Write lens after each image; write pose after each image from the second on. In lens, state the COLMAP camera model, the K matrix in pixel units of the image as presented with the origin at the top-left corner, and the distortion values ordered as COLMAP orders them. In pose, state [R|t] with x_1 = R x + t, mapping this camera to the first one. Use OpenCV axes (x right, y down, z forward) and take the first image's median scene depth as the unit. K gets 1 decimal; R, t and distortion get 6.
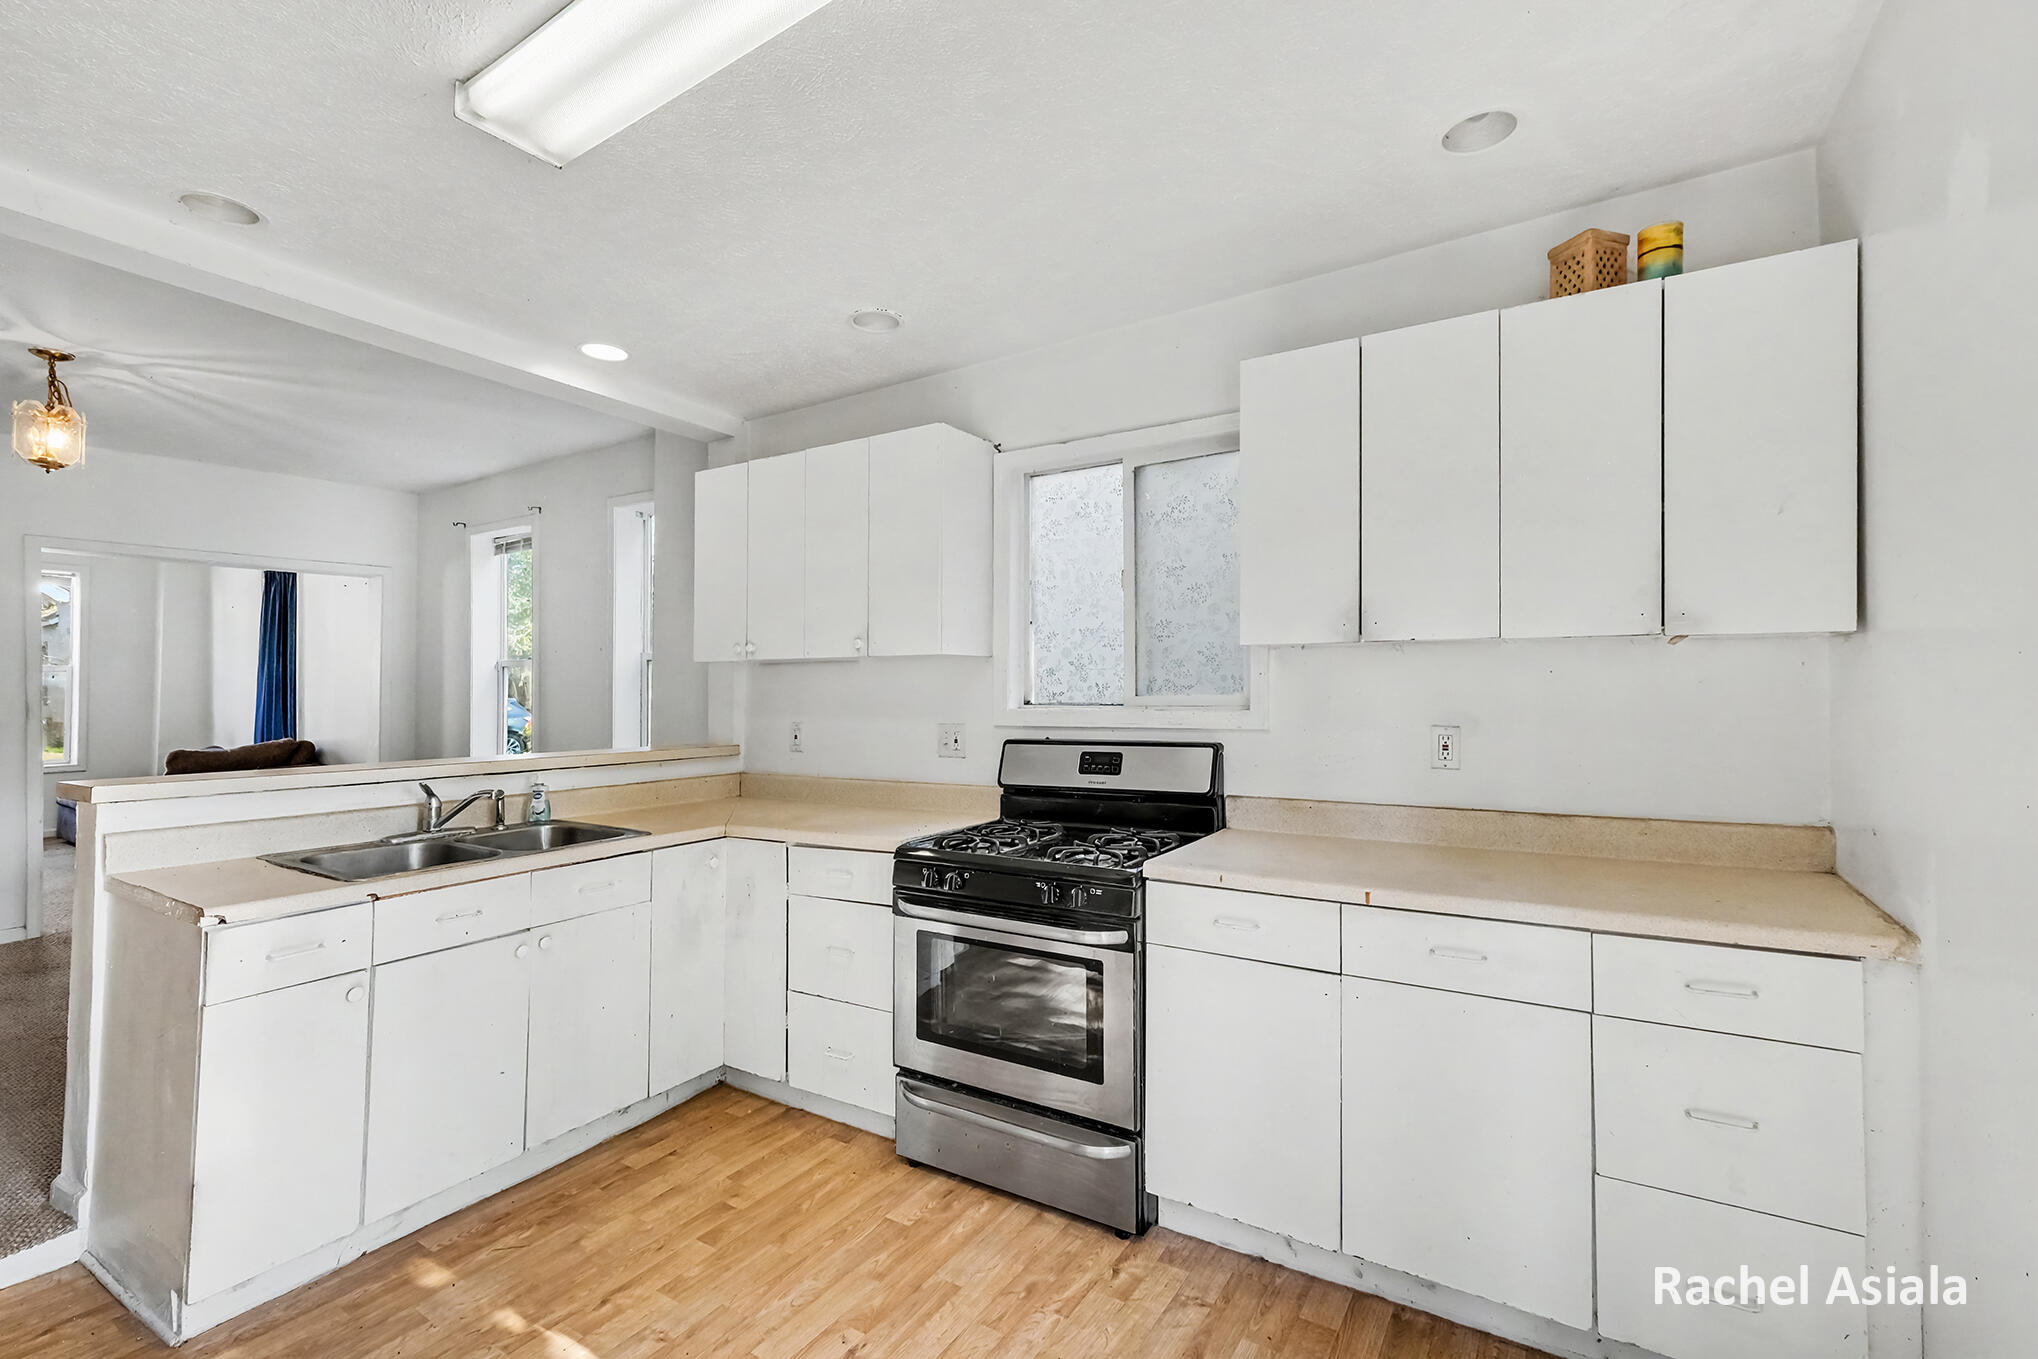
lens RADIAL K [[925.0, 0, 1021.3], [0, 925.0, 683.7], [0, 0, 1]] dist [-0.000181, 0.000062]
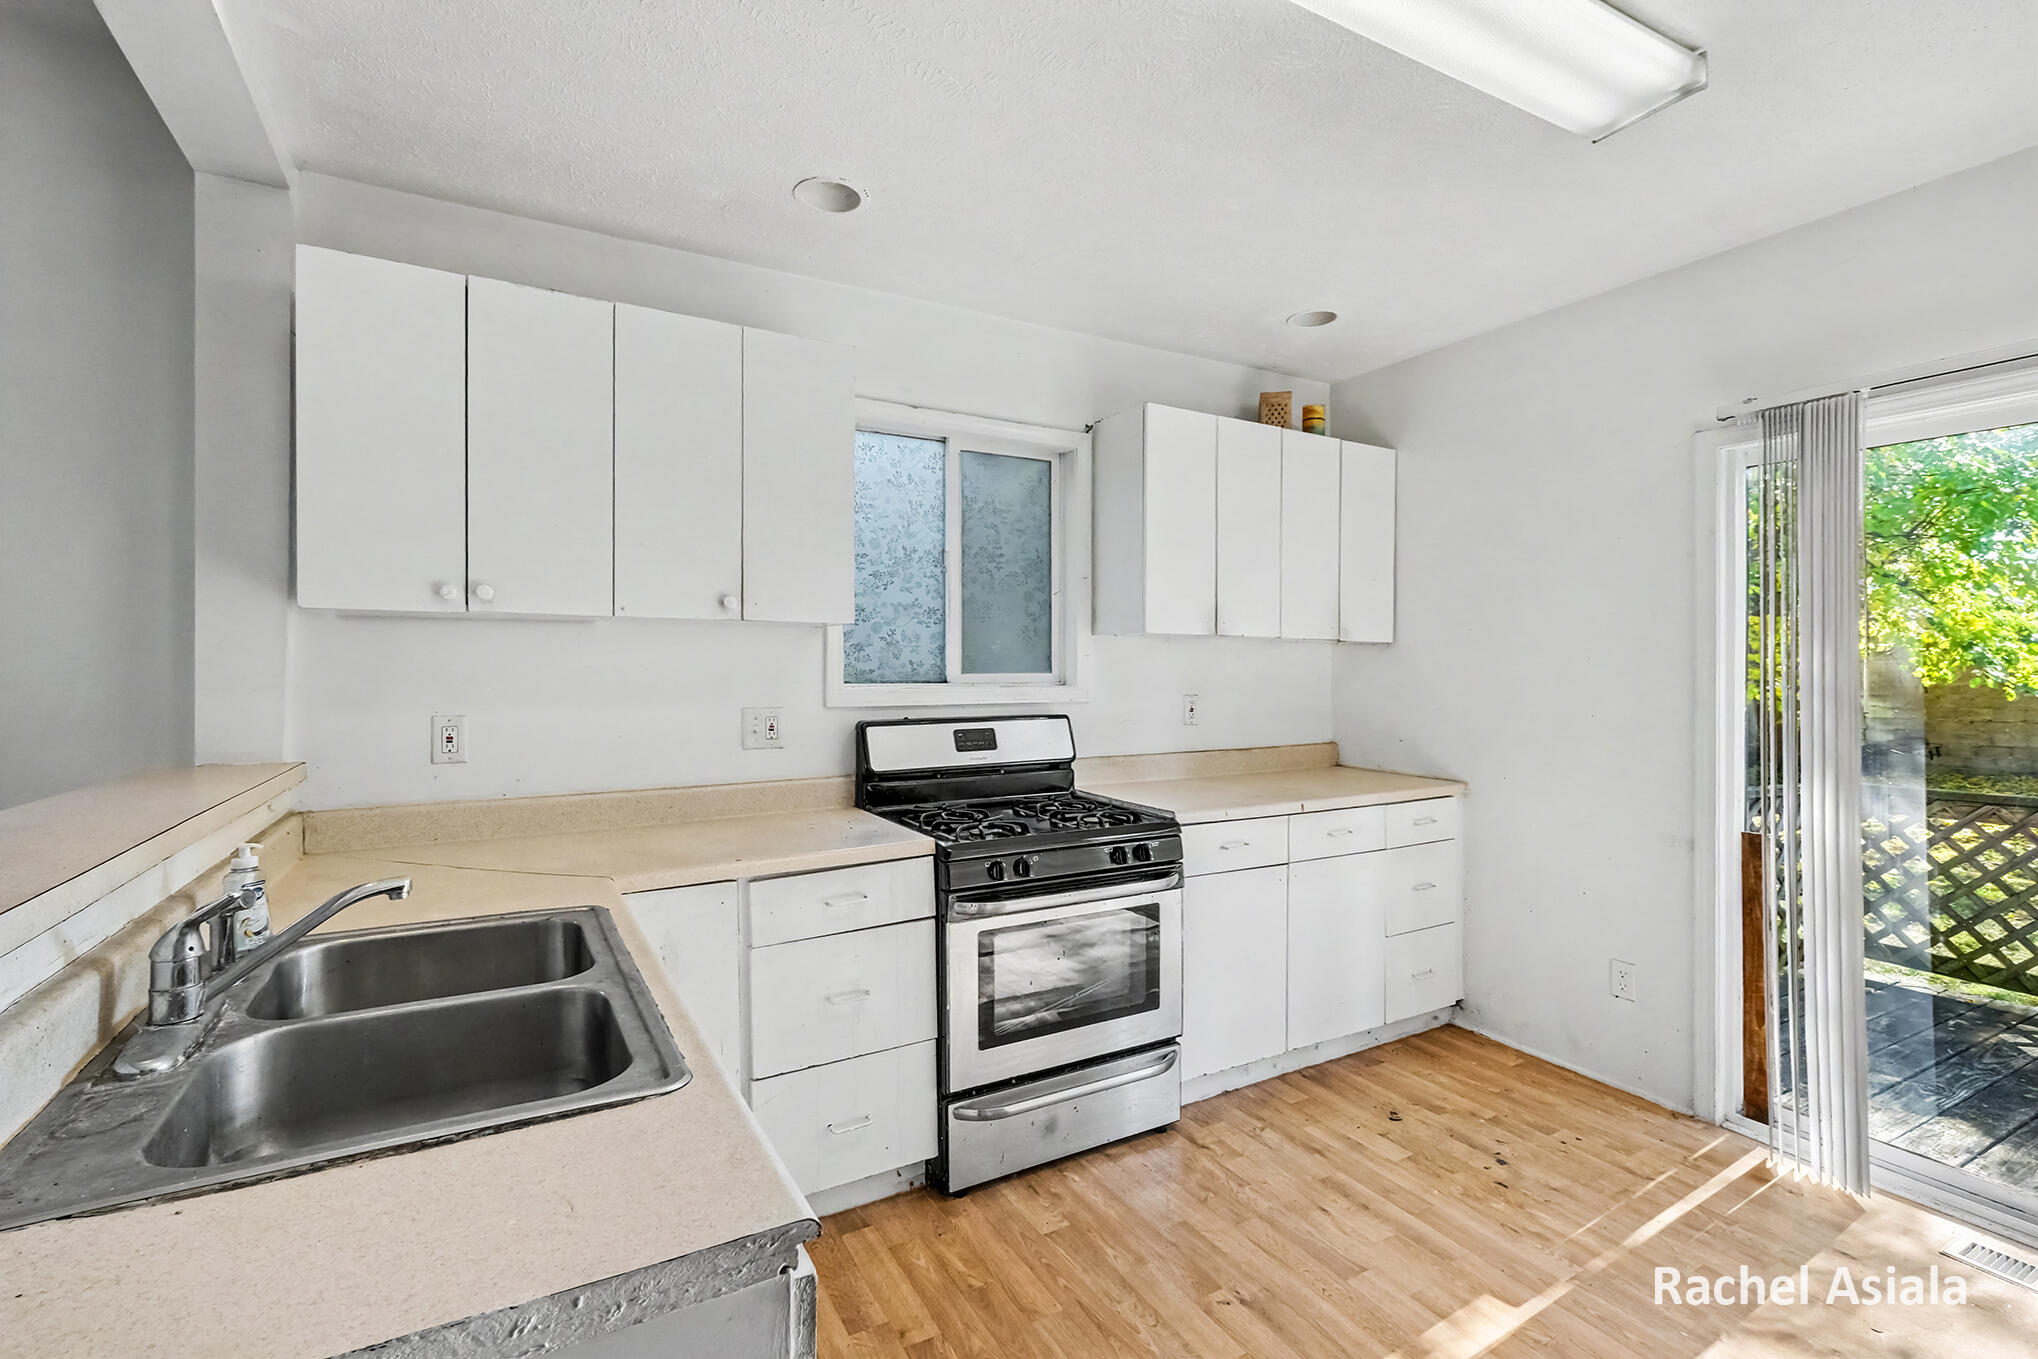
lens RADIAL K [[909.5, 0, 1018.6], [0, 909.5, 685.9], [0, 0, 1]] dist [0.002493, 0.000535]
pose [[0.464189, -0.010441, 0.885674, -0.859328], [-0.016259, 0.999662, 0.020306, 0.005900], [-0.885587, -0.023826, 0.463863, 0.543445]]
